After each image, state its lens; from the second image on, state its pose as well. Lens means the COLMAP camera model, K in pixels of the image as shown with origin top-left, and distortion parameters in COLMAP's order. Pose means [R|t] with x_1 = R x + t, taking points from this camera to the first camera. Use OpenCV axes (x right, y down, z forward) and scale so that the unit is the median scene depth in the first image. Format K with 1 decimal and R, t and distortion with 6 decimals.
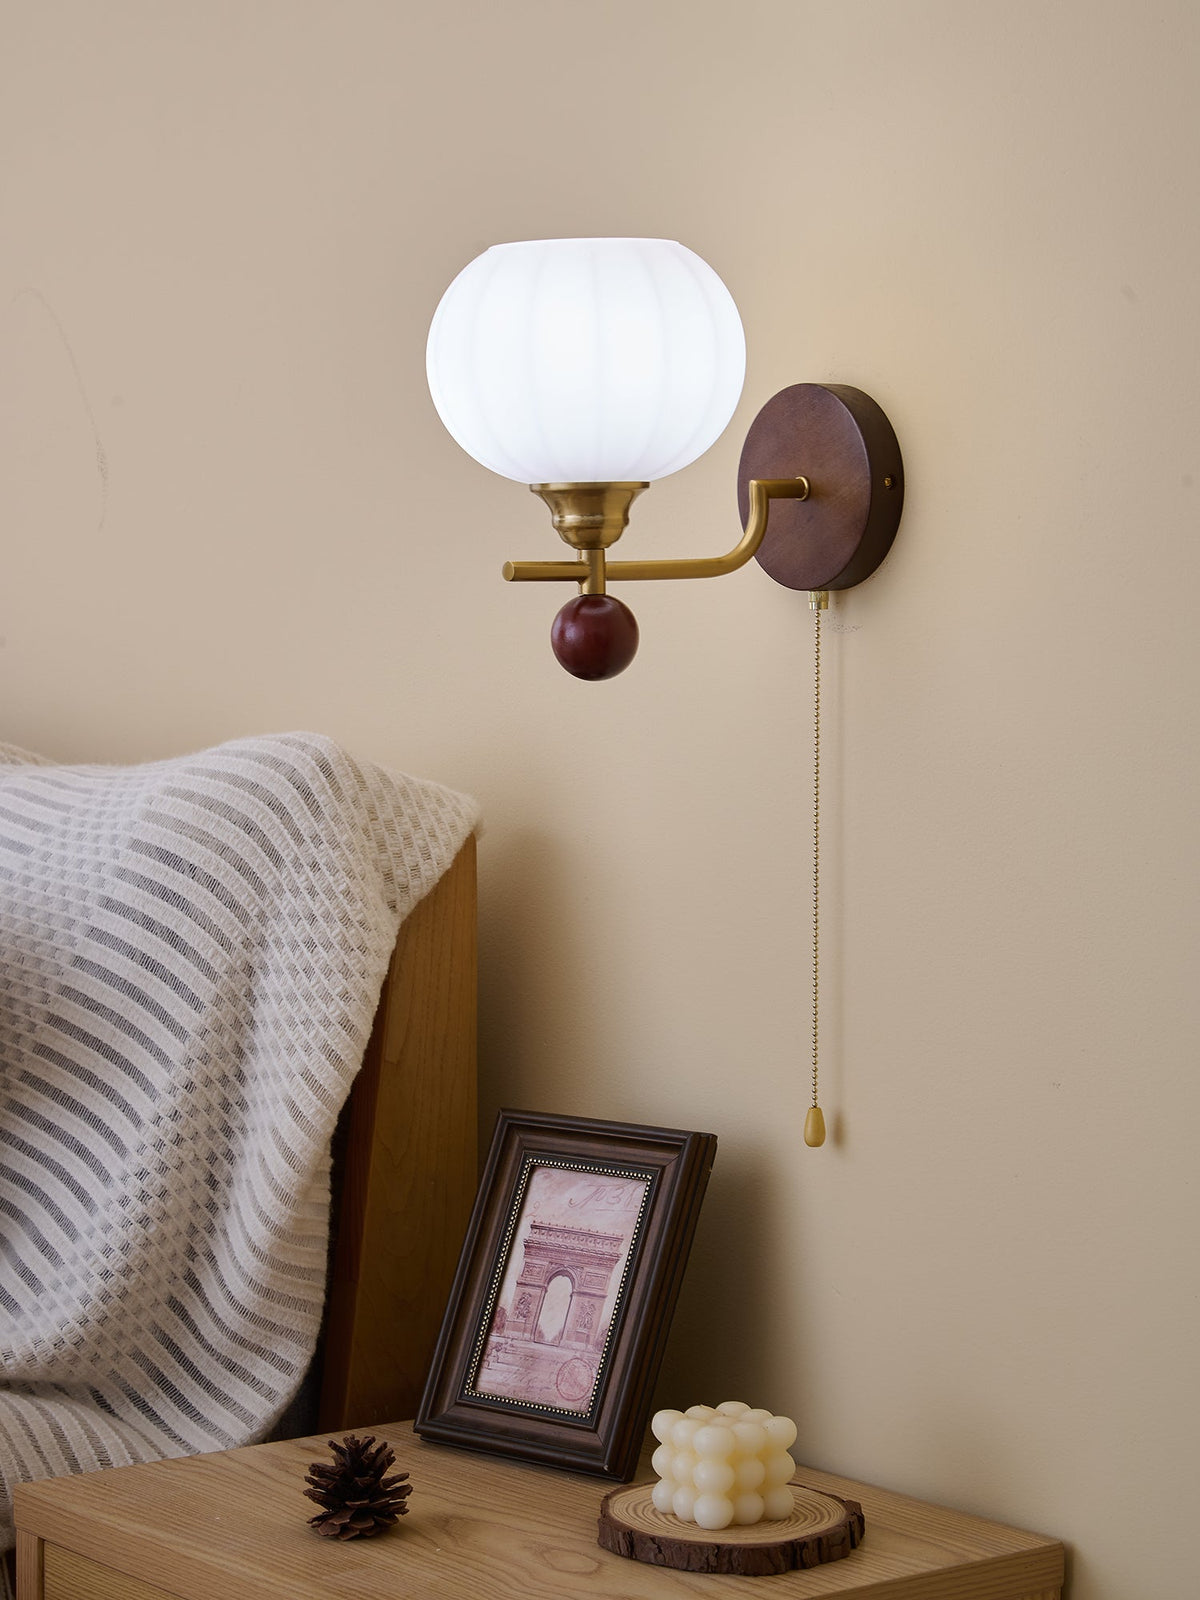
lens RADIAL K [[3782.1, 0, 600.0], [0, 3782.1, 800.0], [0, 0, 1]] dist [0.046422, 0.042482]
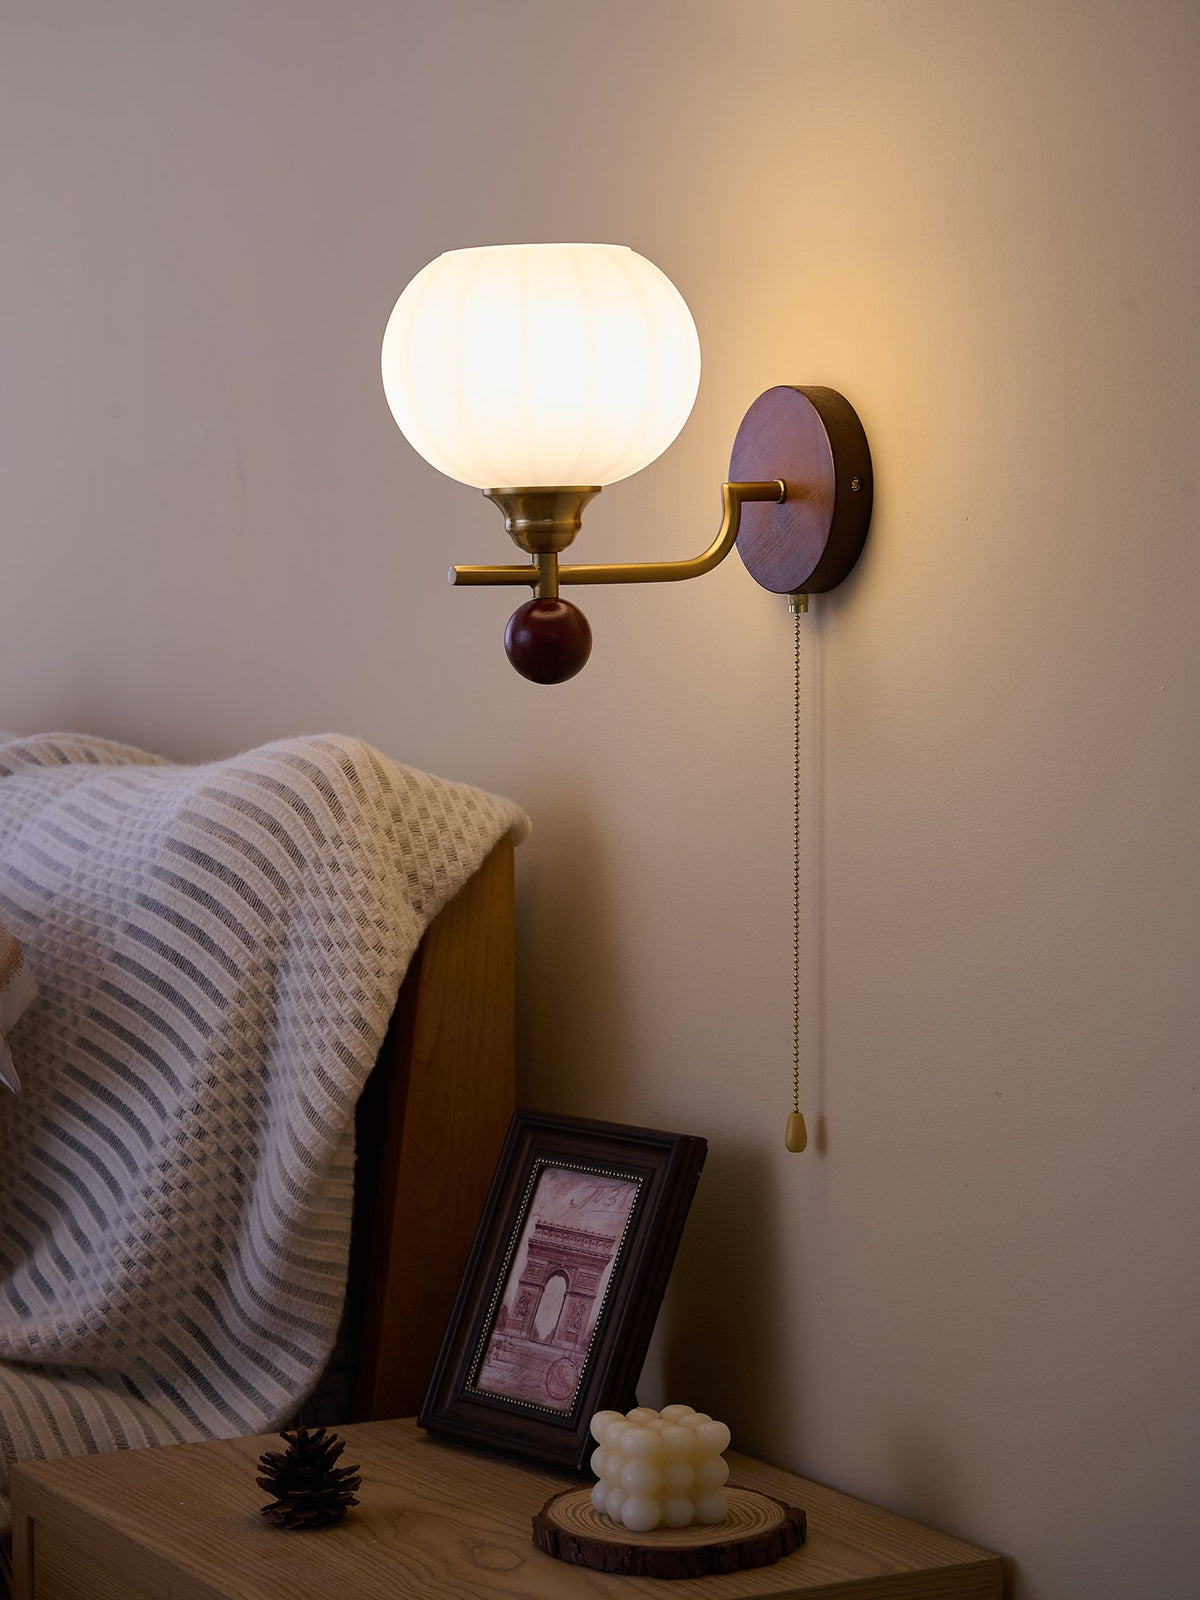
lens RADIAL K [[3782.1, 0, 600.0], [0, 3782.1, 800.0], [0, 0, 1]] dist [0.046422, 0.042482]
pose [[0.988027, 0.005971, -0.154164, 0.153159], [-0.006134, 0.999981, -0.000584, -0.000171], [0.154158, 0.001522, 0.988045, 0.007334]]
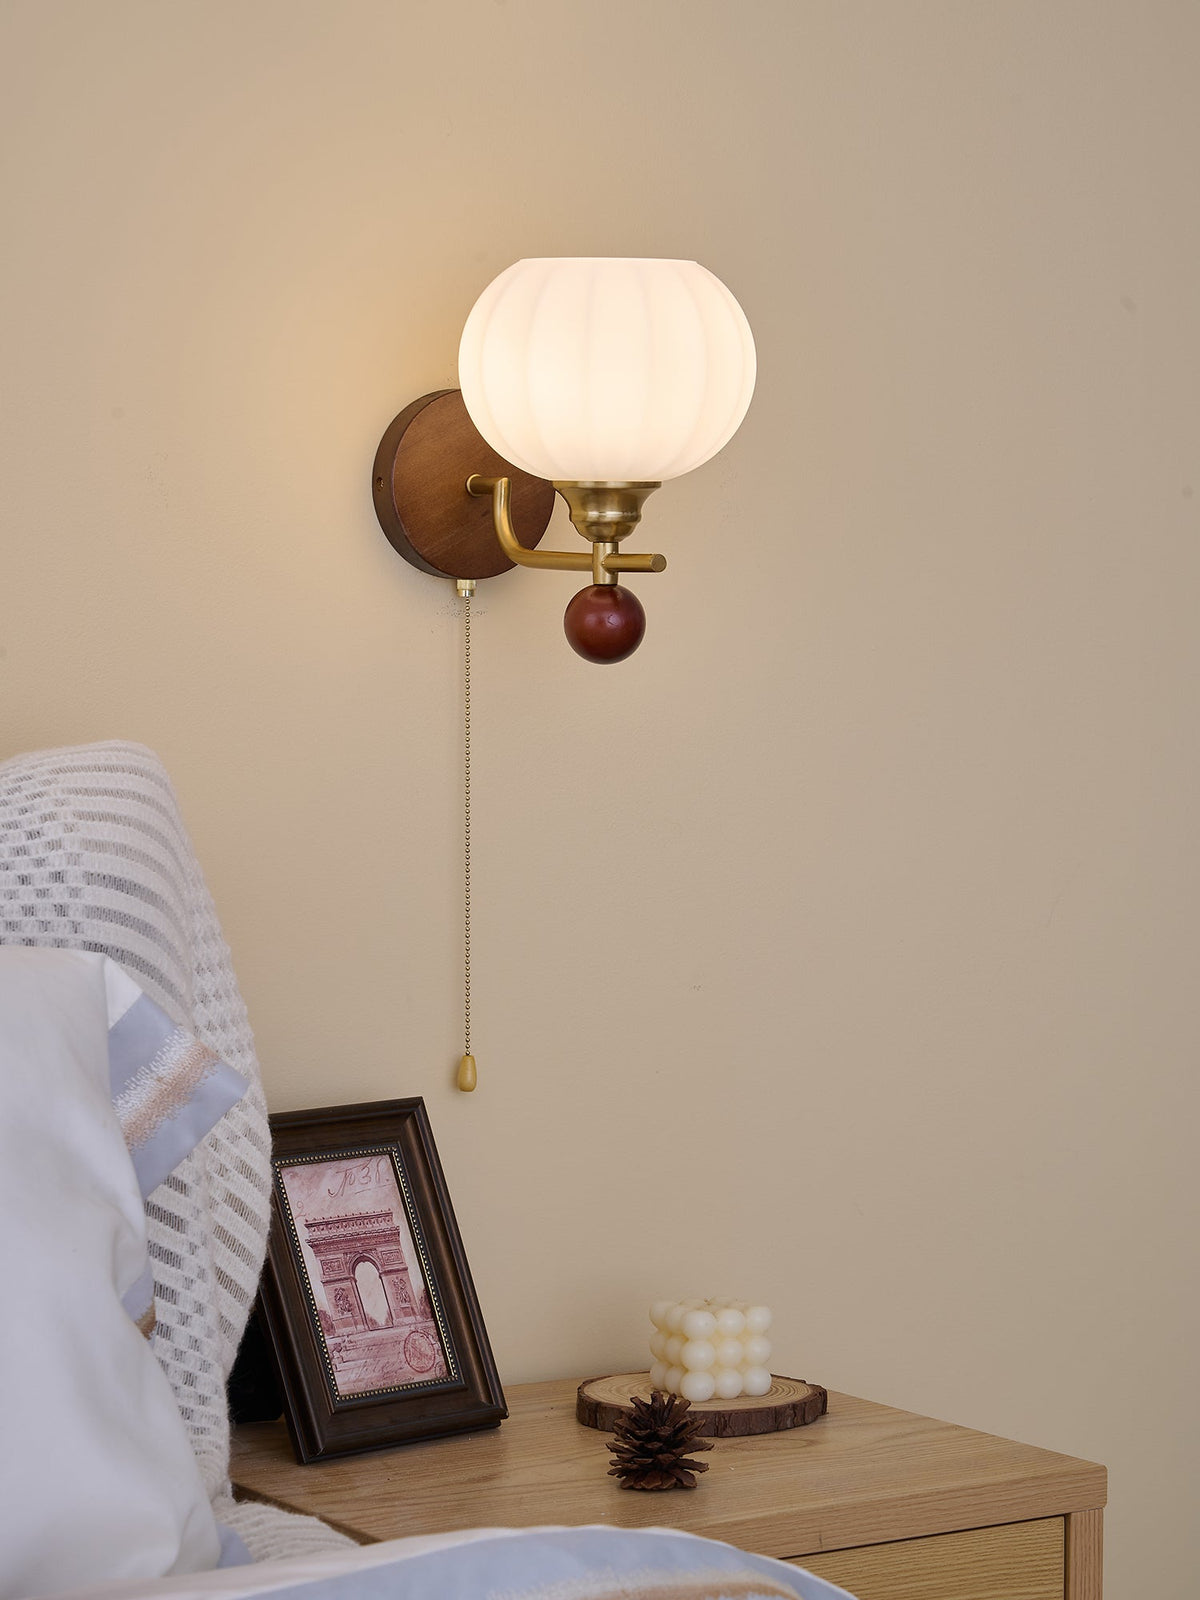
lens RADIAL K [[3982.5, 0, 604.5], [0, 3982.5, 827.7], [0, 0, 1]] dist [0.032503, 0.935915]
pose [[0.086046, -0.061968, 0.994362, -1.038321], [0.056274, 0.996773, 0.057249, -0.046041], [-0.994701, 0.051031, 0.089255, 0.824155]]
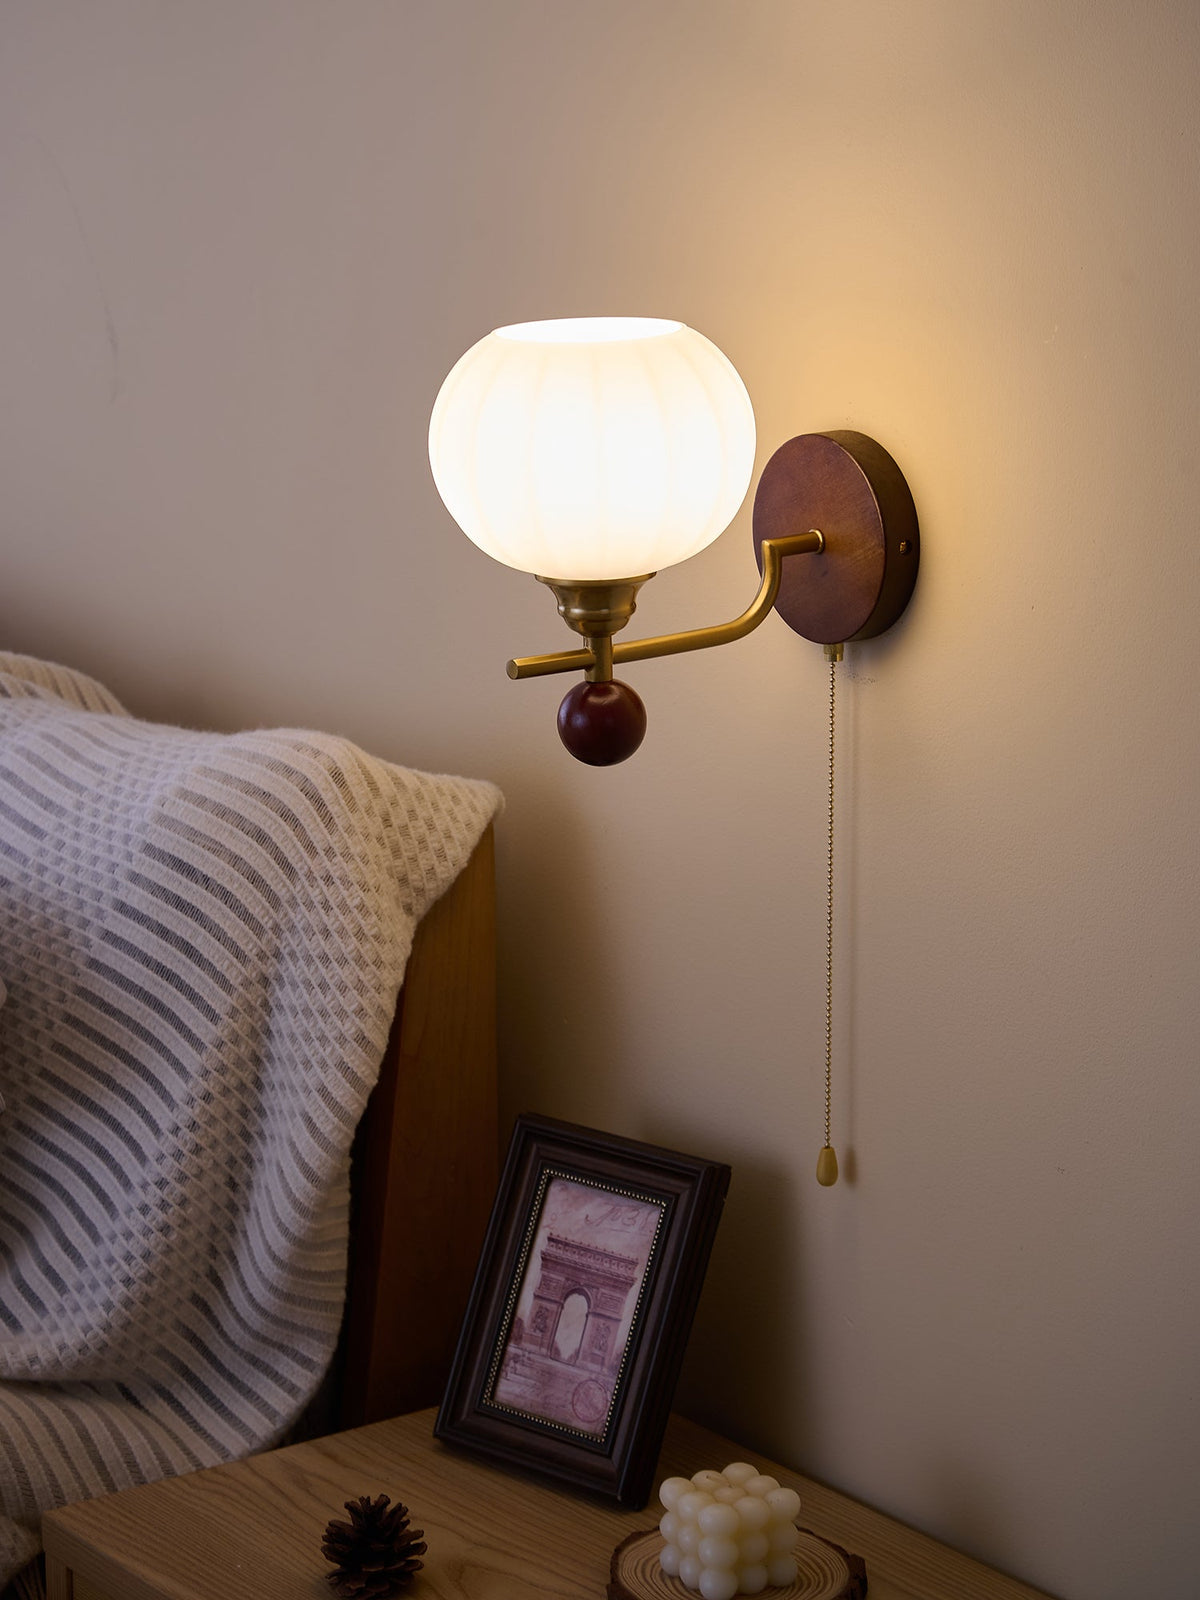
lens RADIAL K [[4168.9, 0, 600.0], [0, 4168.9, 800.0], [0, 0, 1]] dist [-0.001890, 1.424918]
pose [[0.999695, 0.000041, -0.024685, 0.022945], [0.004158, 0.985431, 0.170025, -0.190670], [0.024333, -0.170076, 0.985131, -0.072253]]
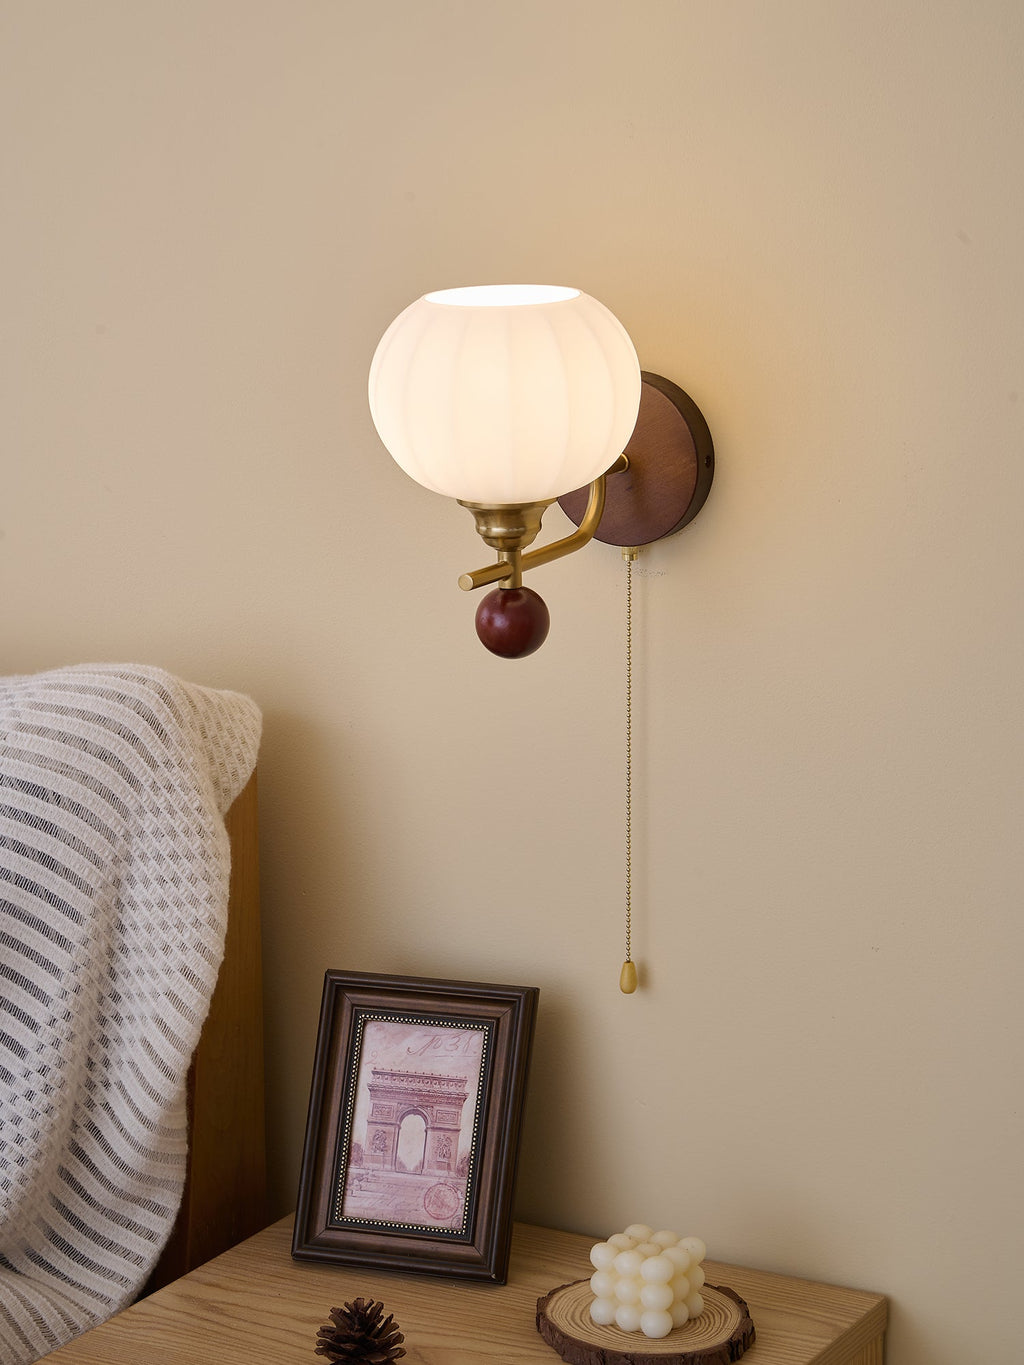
lens RADIAL K [[3678.4, 0, 512.0], [0, 3678.4, 682.5], [0, 0, 1]] dist [0.016020, 0.786600]
pose [[0.923479, -0.091791, 0.372506, -0.395869], [0.031369, 0.985771, 0.165142, -0.196647], [-0.382364, -0.140820, 0.913218, -0.052065]]
